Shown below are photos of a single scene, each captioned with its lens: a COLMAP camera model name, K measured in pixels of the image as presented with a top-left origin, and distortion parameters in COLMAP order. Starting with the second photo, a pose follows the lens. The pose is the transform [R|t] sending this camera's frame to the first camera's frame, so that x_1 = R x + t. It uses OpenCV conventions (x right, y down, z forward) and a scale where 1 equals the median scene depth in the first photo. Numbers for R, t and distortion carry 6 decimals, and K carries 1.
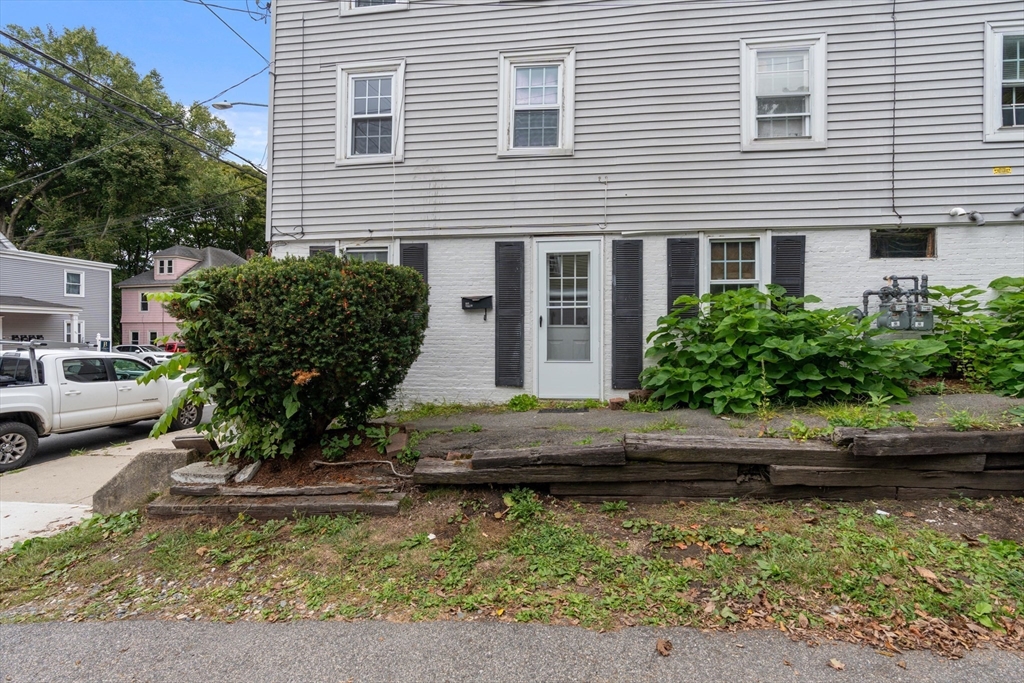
lens RADIAL K [[469.6, 0, 529.6], [0, 469.6, 333.1], [0, 0, 1]] dist [-0.007989, 0.004096]
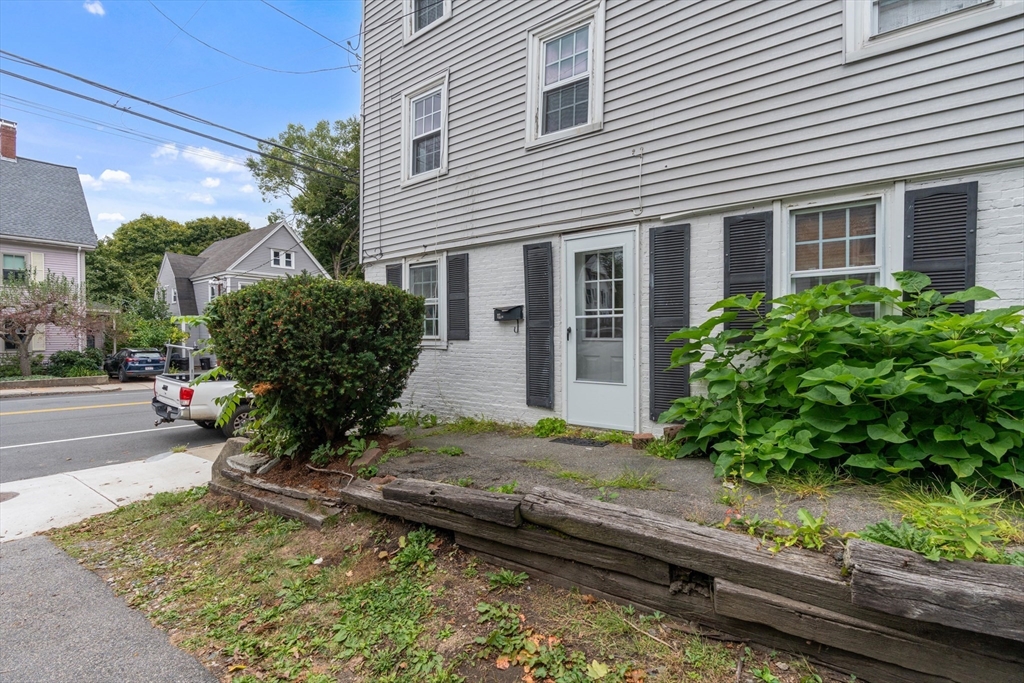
lens RADIAL K [[469.6, 0, 510.2], [0, 469.6, 342.0], [0, 0, 1]] dist [-0.007989, 0.004096]
pose [[0.863137, 0.005748, -0.504938, 0.374018], [-0.001501, 0.999960, 0.008819, -0.018013], [0.504968, -0.006854, 0.863111, 0.219090]]
